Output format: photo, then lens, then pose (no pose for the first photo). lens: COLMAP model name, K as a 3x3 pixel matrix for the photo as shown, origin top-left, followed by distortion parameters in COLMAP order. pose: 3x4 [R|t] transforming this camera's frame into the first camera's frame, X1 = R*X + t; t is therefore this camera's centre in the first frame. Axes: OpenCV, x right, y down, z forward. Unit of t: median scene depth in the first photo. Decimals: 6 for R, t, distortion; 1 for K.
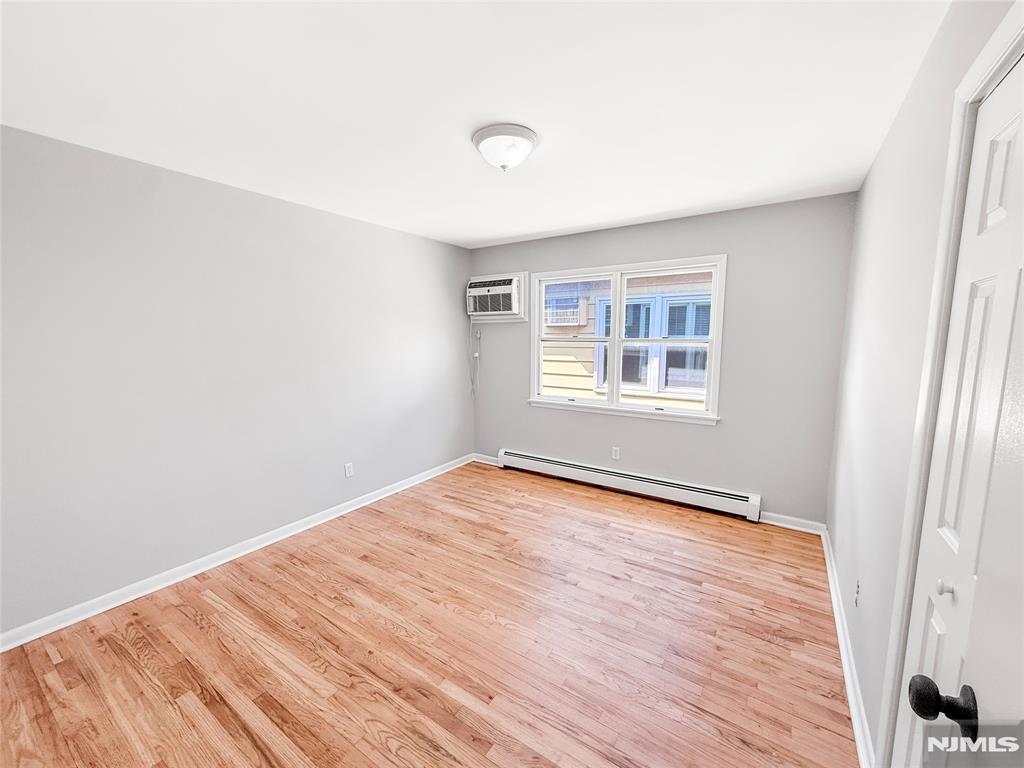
lens RADIAL K [[415.0, 0, 522.0], [0, 415.0, 385.1], [0, 0, 1]] dist [-0.000199, -0.000167]
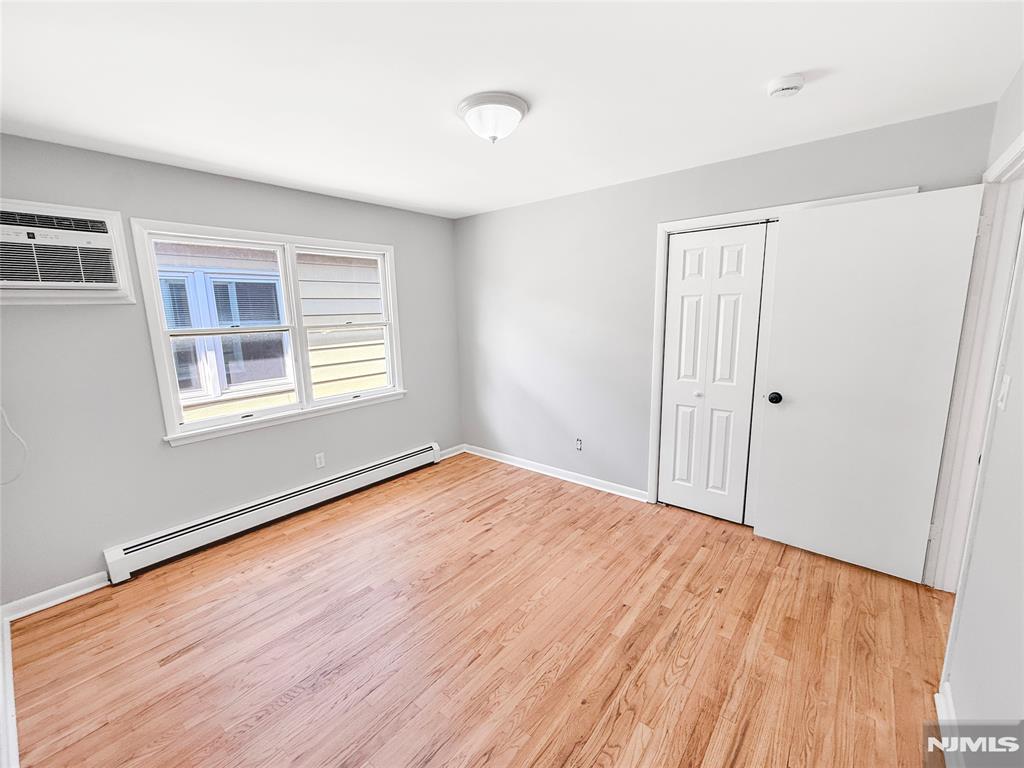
lens RADIAL K [[415.0, 0, 522.0], [0, 415.0, 385.1], [0, 0, 1]] dist [-0.000199, -0.000167]
pose [[0.112003, -0.182771, 0.976755, -0.626223], [0.141006, 0.975917, 0.166445, -0.083704], [-0.983653, 0.119086, 0.135078, 0.537139]]
